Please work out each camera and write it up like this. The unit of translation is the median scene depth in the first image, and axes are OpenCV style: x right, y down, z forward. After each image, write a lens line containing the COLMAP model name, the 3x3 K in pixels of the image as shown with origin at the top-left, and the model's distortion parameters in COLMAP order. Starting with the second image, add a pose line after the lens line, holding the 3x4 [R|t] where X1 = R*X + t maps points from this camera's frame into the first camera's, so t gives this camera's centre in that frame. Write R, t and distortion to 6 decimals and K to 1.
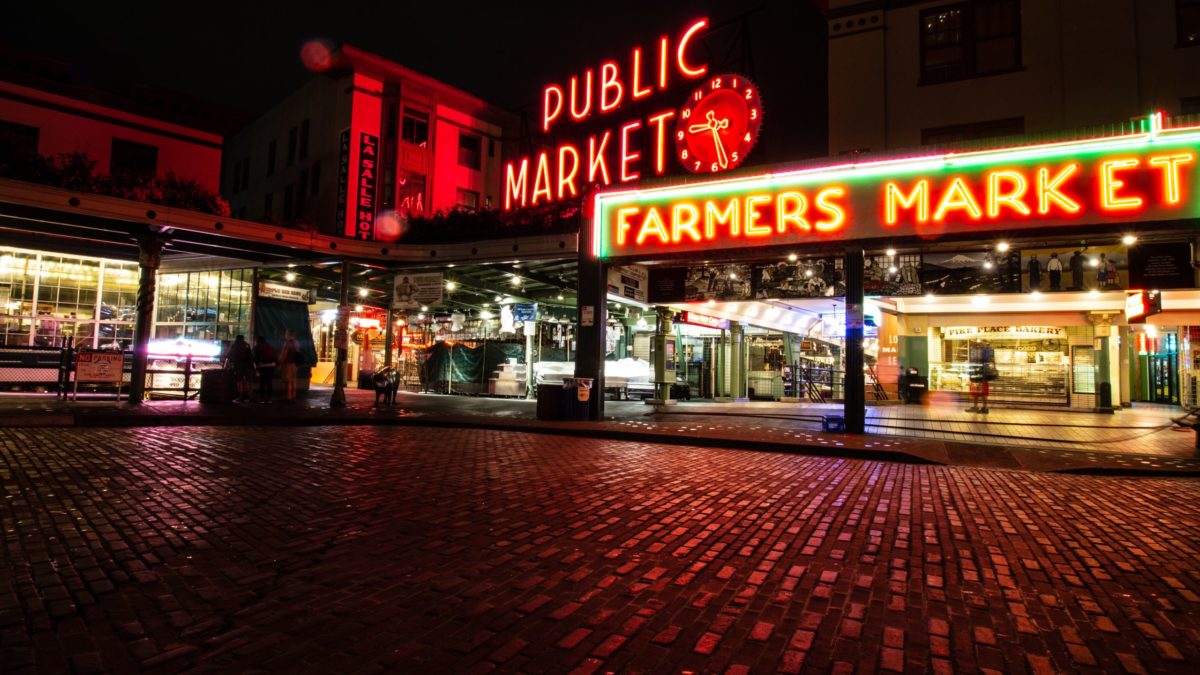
lens RADIAL K [[626.3, 0, 607.3], [0, 626.3, 325.4], [0, 0, 1]] dist [-0.000758, -0.001563]
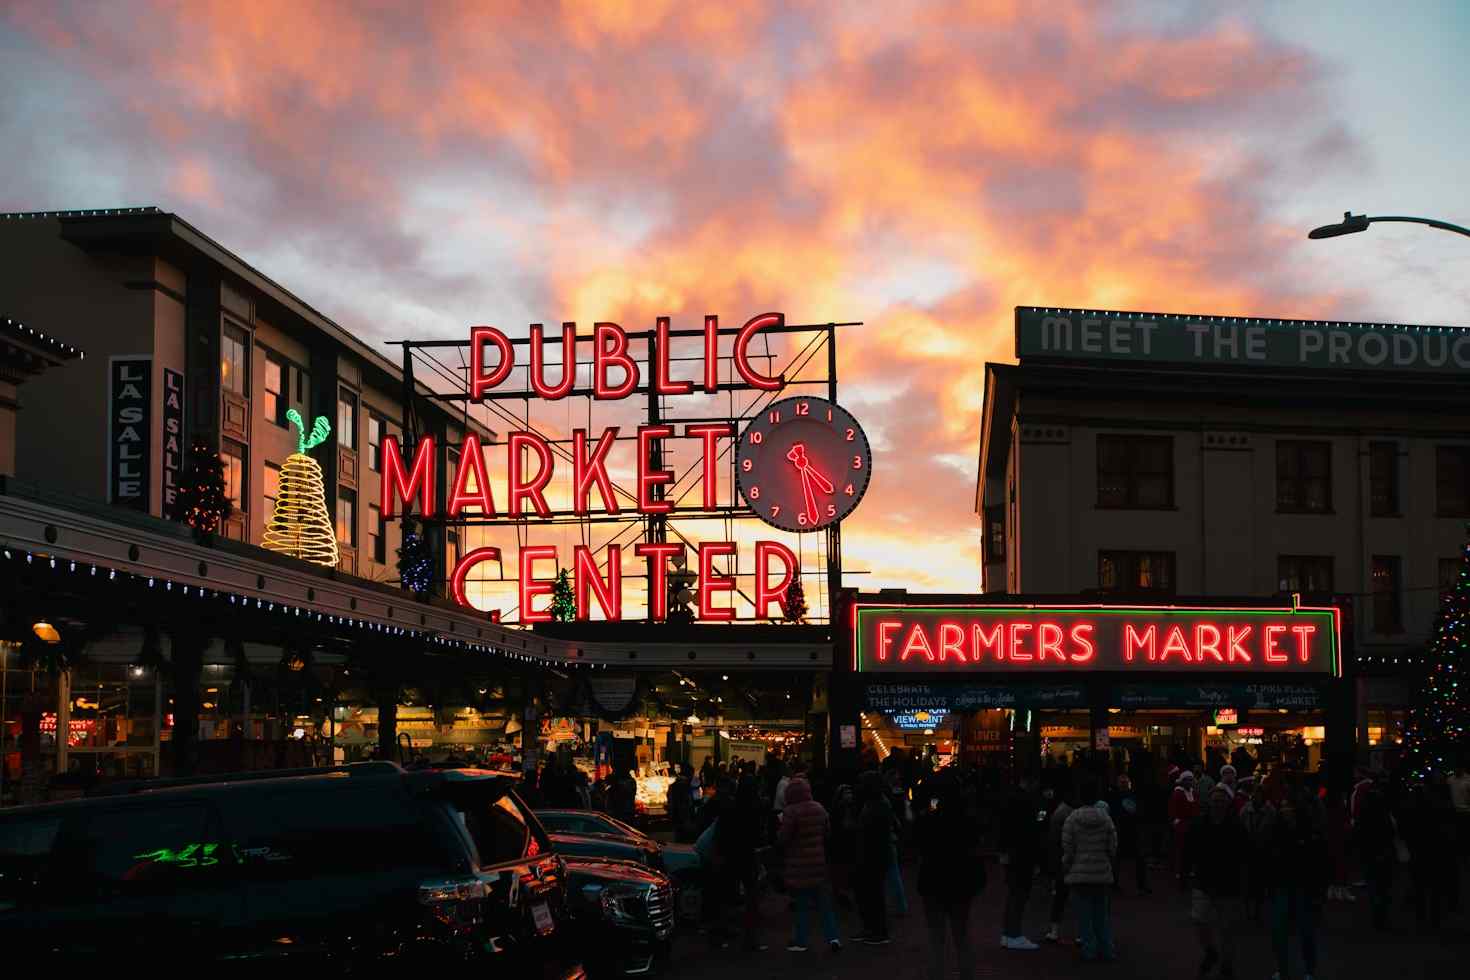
lens RADIAL K [[1848.9, 0, 735.0], [0, 1848.9, 490.0], [0, 0, 1]] dist [0.076687, 0.027453]
pose [[0.791370, 0.061789, 0.608207, -1.252111], [-0.014138, 0.996463, -0.082837, -0.101533], [-0.611174, 0.056956, 0.789444, -0.720066]]
